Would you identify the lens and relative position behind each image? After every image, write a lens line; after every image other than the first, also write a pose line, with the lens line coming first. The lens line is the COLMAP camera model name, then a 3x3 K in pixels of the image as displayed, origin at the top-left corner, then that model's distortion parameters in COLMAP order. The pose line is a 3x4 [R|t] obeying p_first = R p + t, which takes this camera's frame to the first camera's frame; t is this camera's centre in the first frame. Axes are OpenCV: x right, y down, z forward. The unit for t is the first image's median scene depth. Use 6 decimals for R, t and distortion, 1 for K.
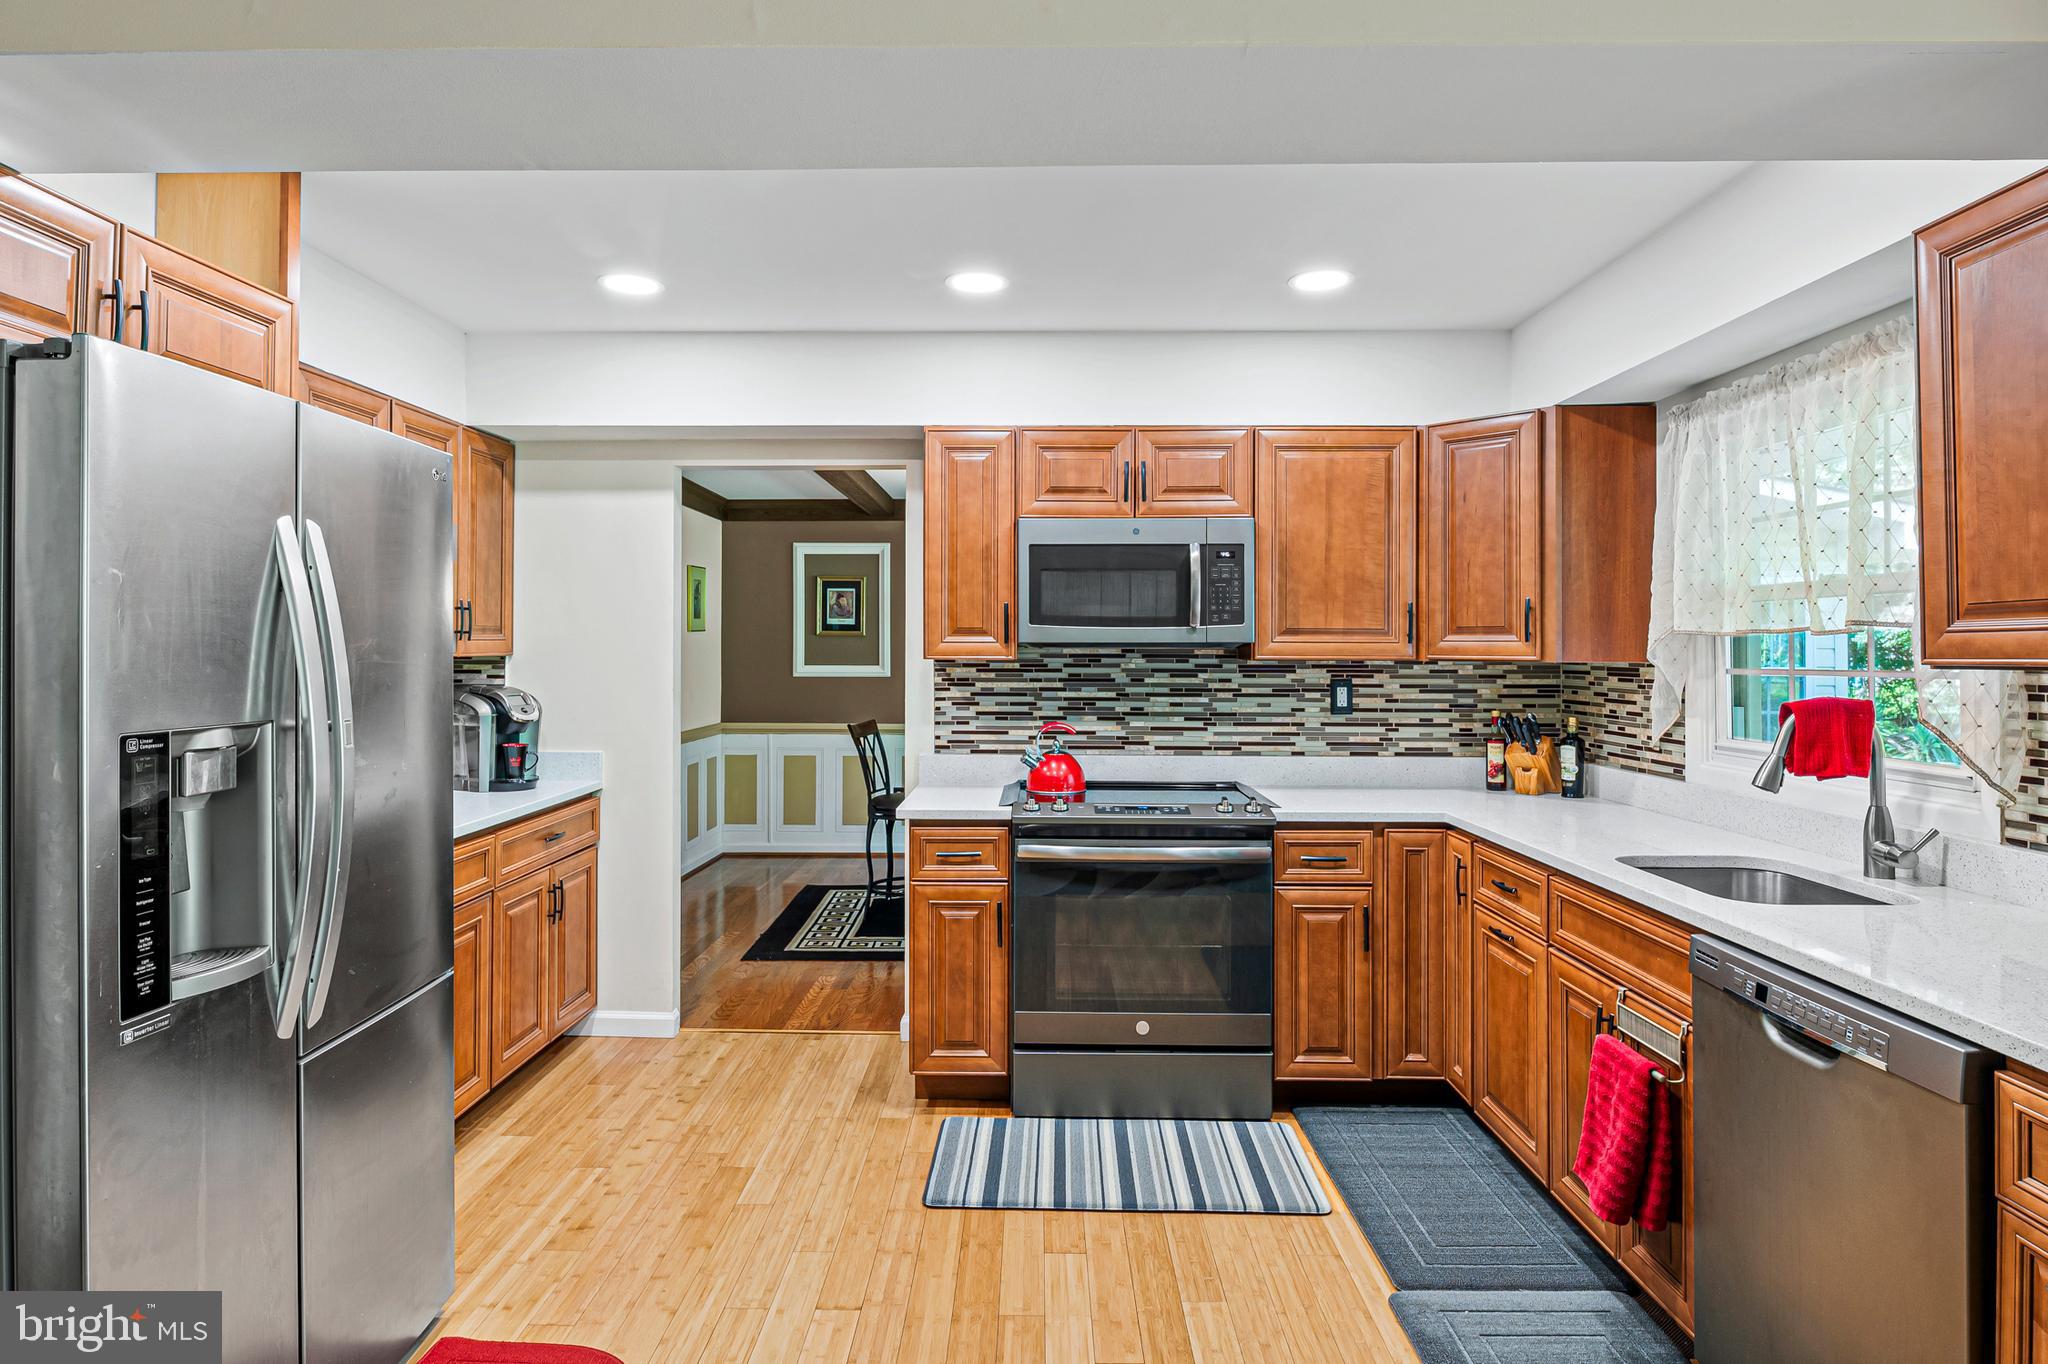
lens RADIAL K [[1120.8, 0, 1019.4], [0, 1120.8, 637.8], [0, 0, 1]] dist [-0.002505, -0.001641]
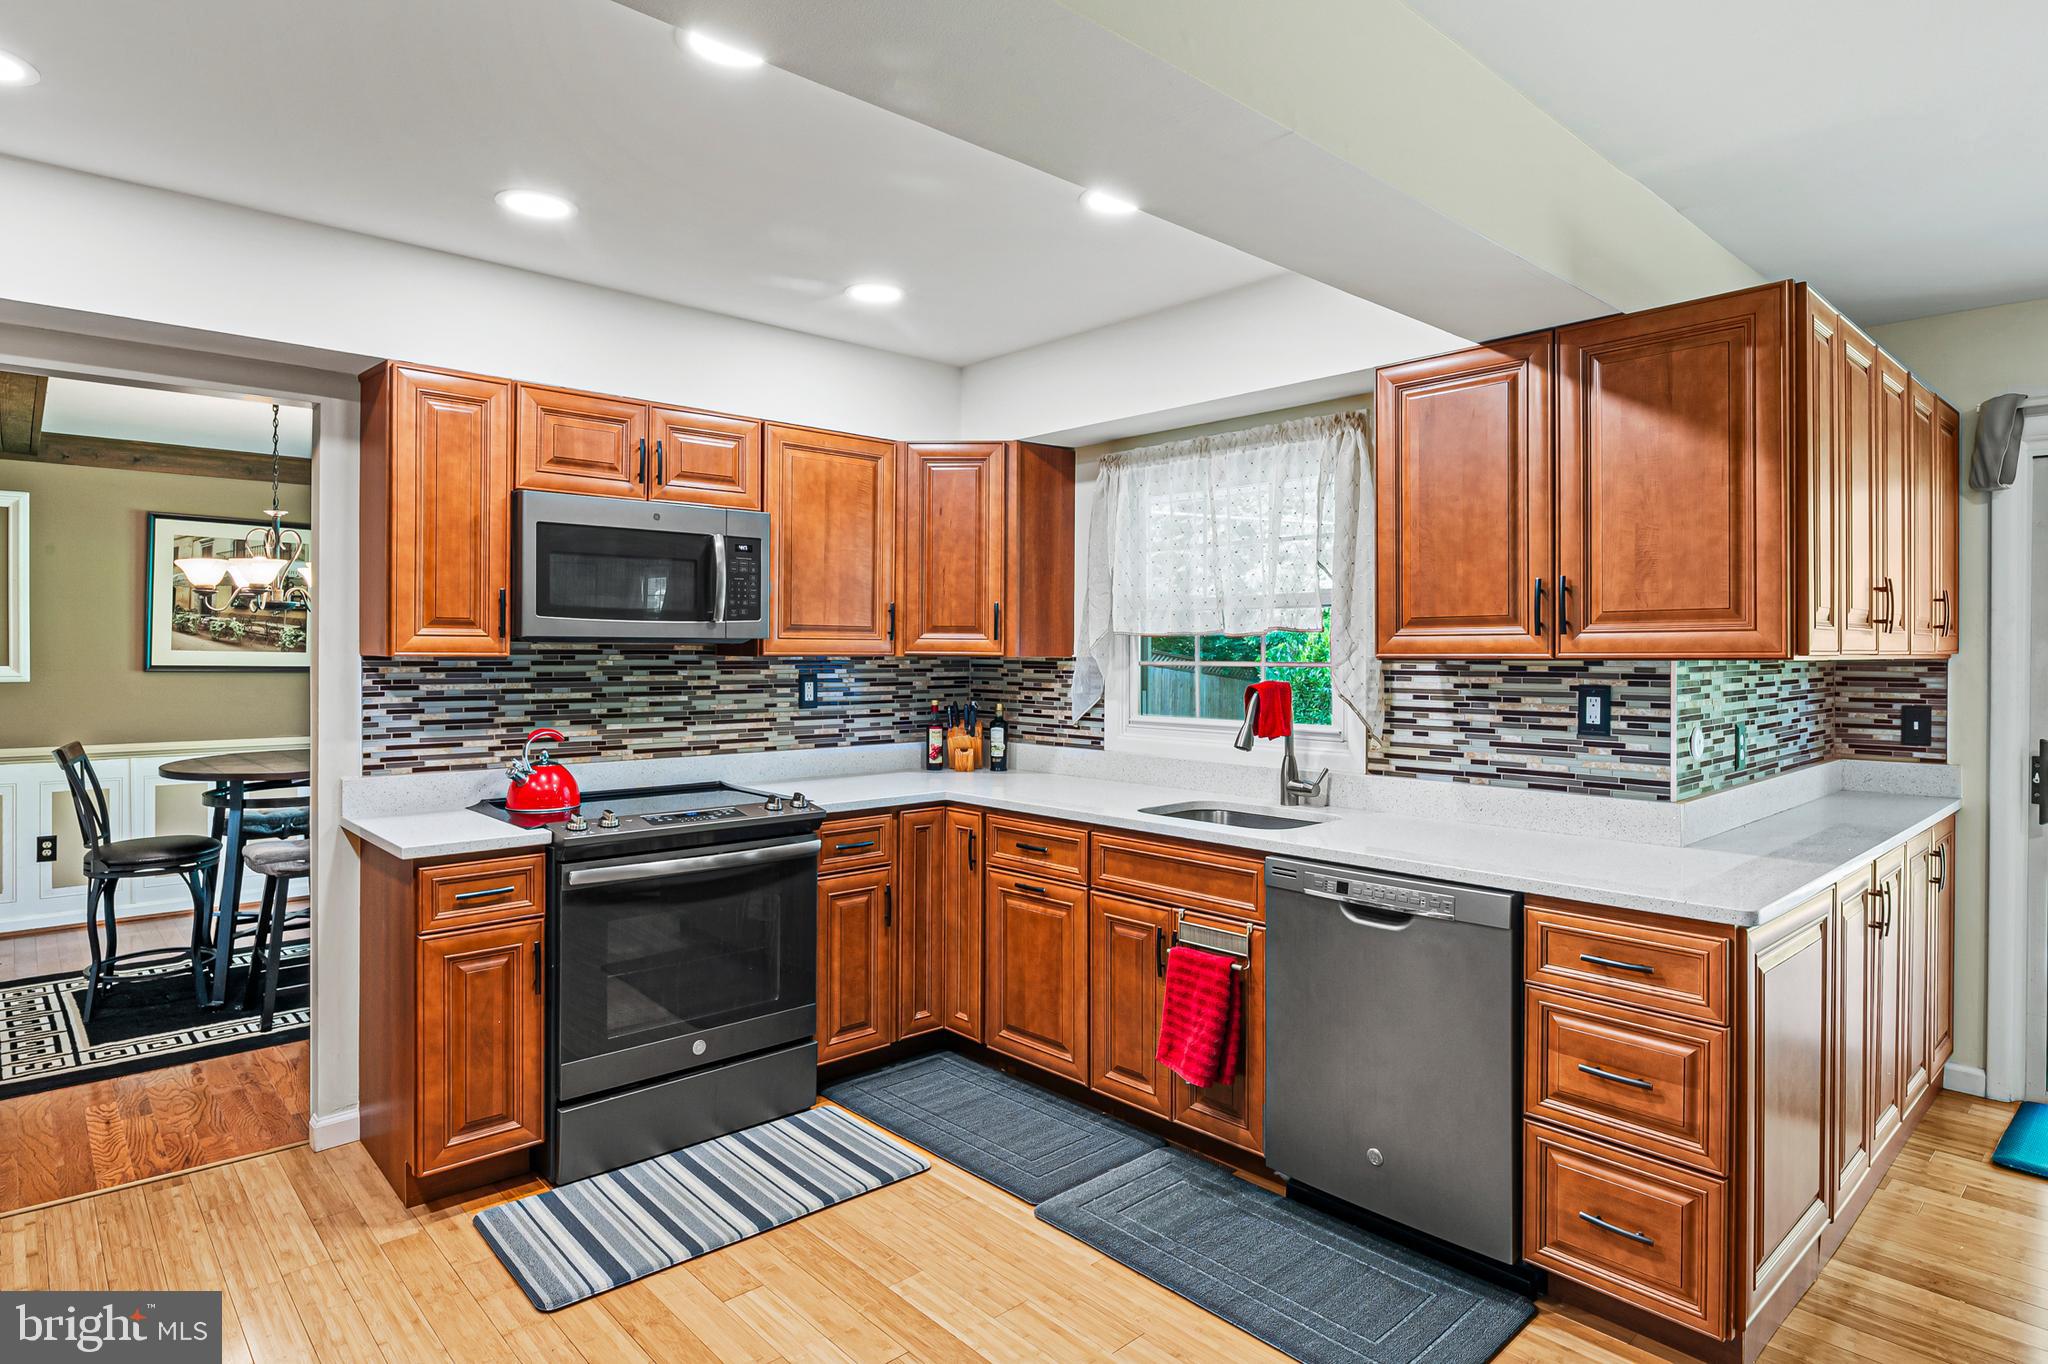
lens RADIAL K [[1115.8, 0, 1017.8], [0, 1115.8, 652.8], [0, 0, 1]] dist [-0.003364, -0.001194]
pose [[0.727026, -0.001174, 0.686609, -0.317033], [-0.010456, 0.999864, 0.012781, 0.002030], [-0.686530, -0.016471, 0.726915, 0.131950]]
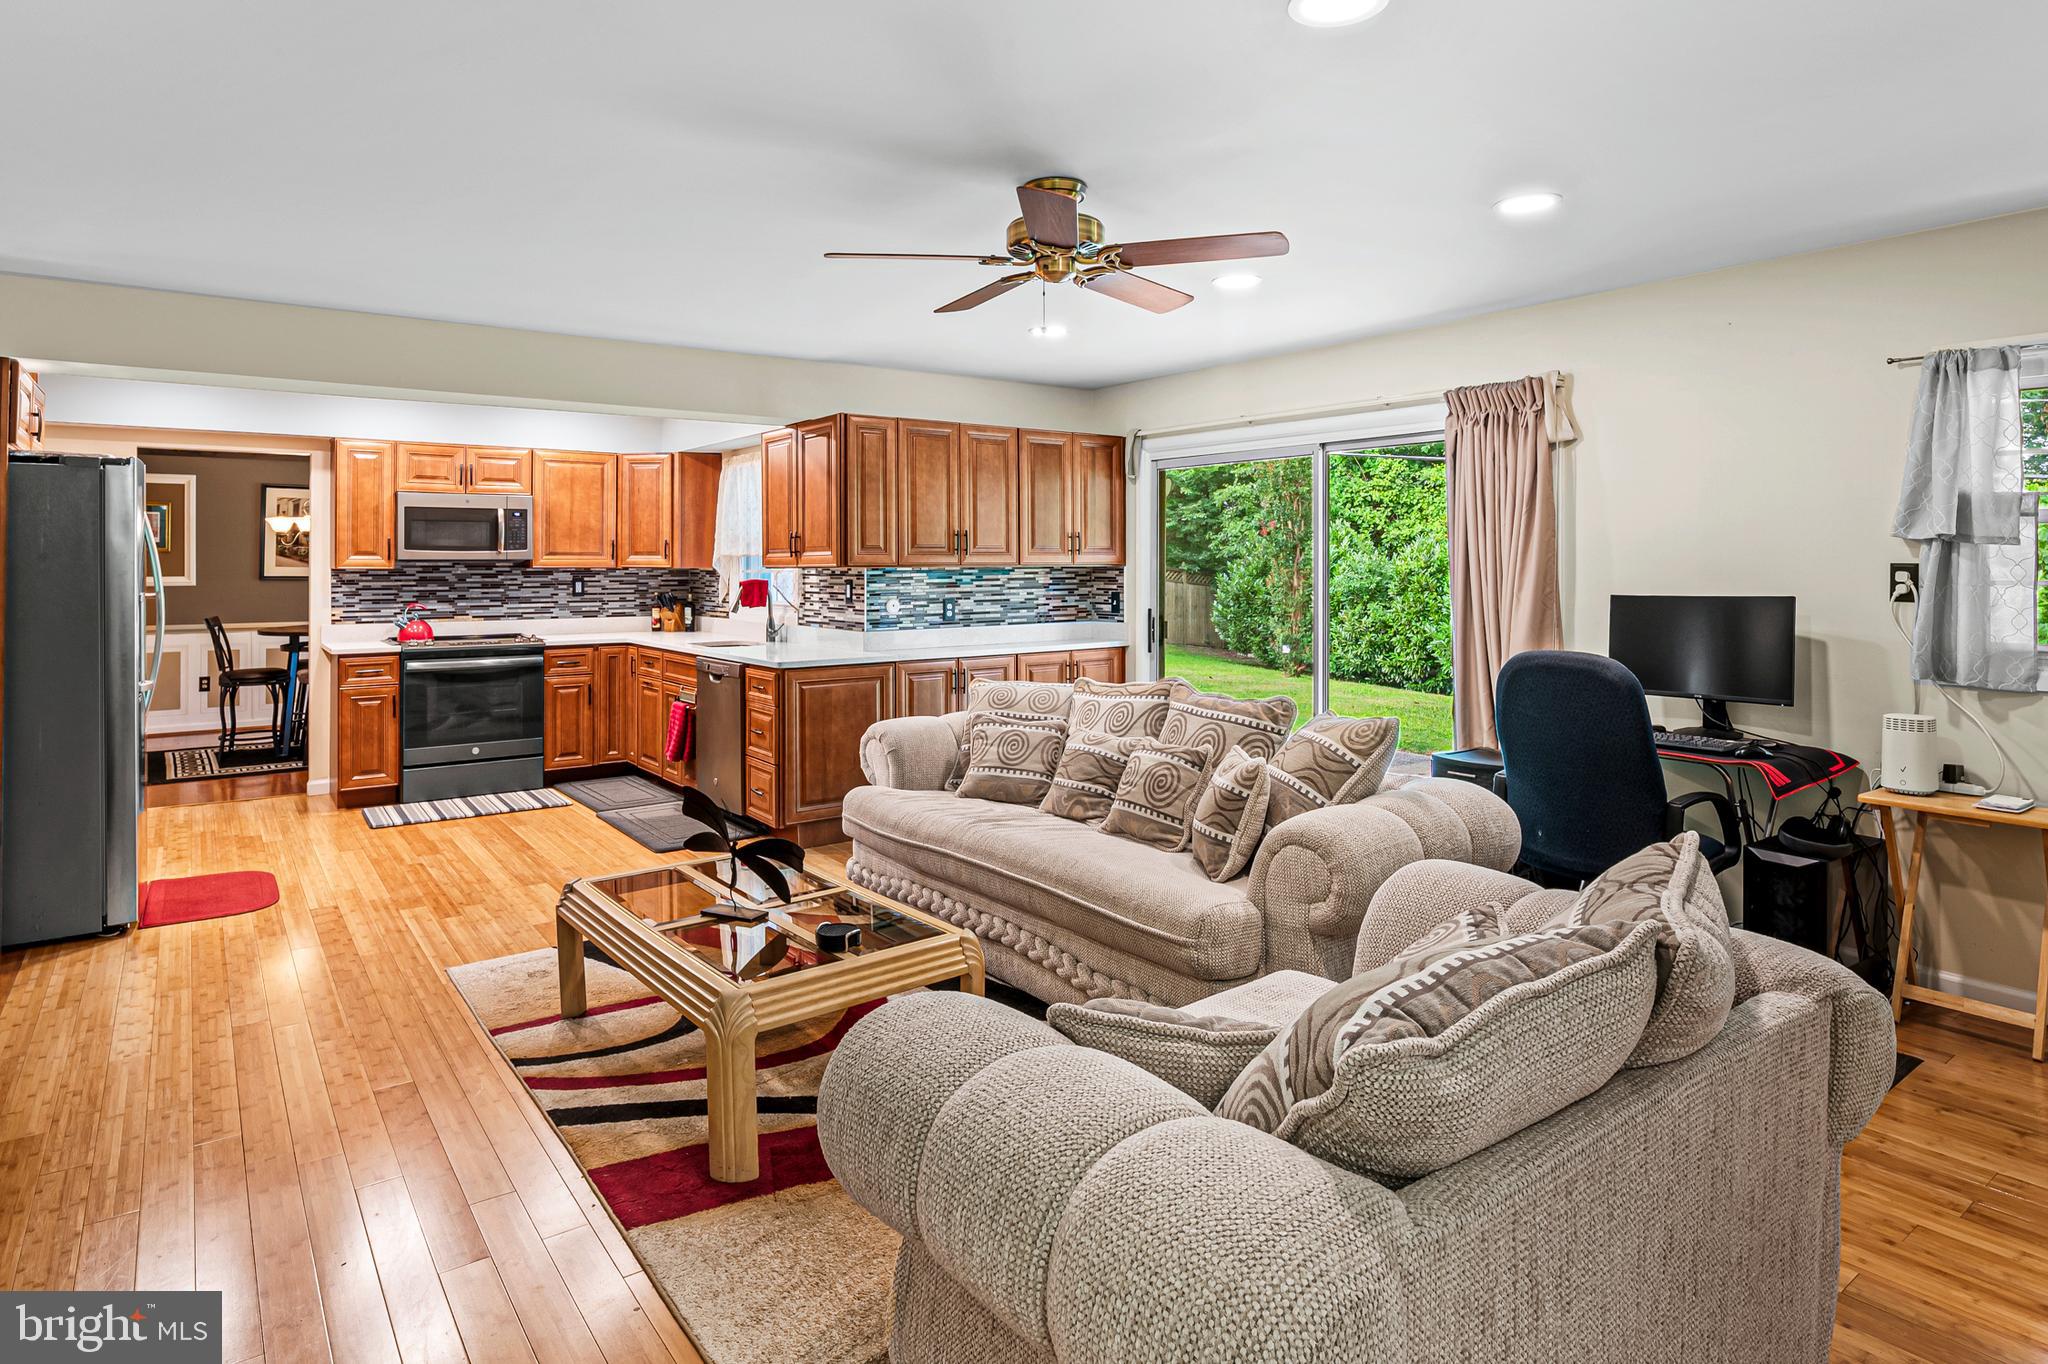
lens RADIAL K [[1136.6, 0, 1023.6], [0, 1136.6, 552.7], [0, 0, 1]] dist [-0.002176, -0.001331]
pose [[0.795475, 0.001990, 0.605983, -0.323653], [-0.004181, 0.999989, 0.002206, -0.015830], [-0.605972, -0.004288, 0.795474, -1.146522]]
